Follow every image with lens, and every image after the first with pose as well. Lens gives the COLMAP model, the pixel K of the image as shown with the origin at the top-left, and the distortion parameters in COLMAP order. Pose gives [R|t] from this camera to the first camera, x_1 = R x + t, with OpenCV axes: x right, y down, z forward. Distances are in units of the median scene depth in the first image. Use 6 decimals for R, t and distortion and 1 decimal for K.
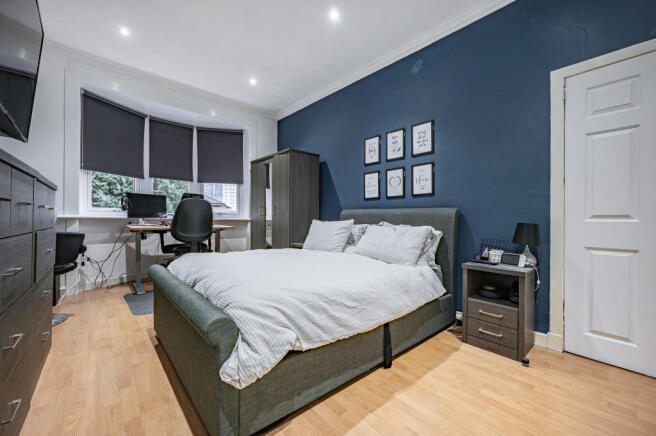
lens RADIAL K [[269.5, 0, 324.6], [0, 269.5, 212.8], [0, 0, 1]] dist [0.000017, -0.000178]
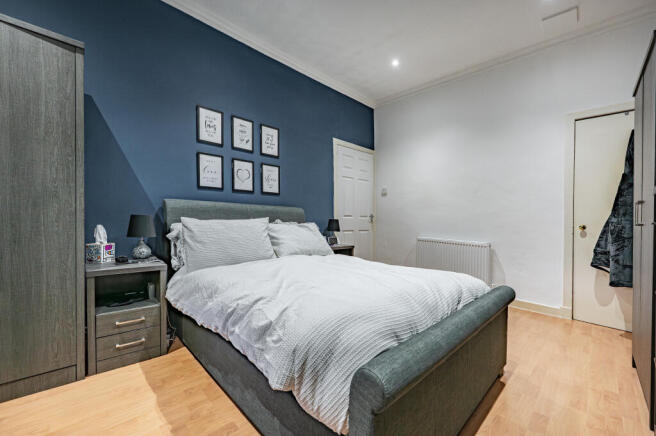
lens RADIAL K [[269.5, 0, 328.3], [0, 269.5, 213.1], [0, 0, 1]] dist [0.000017, -0.000178]
pose [[-0.062793, 0.012568, 0.997947, -0.680463], [-0.043418, 0.998940, -0.015312, 0.018652], [-0.997082, -0.044291, -0.062180, 0.763827]]
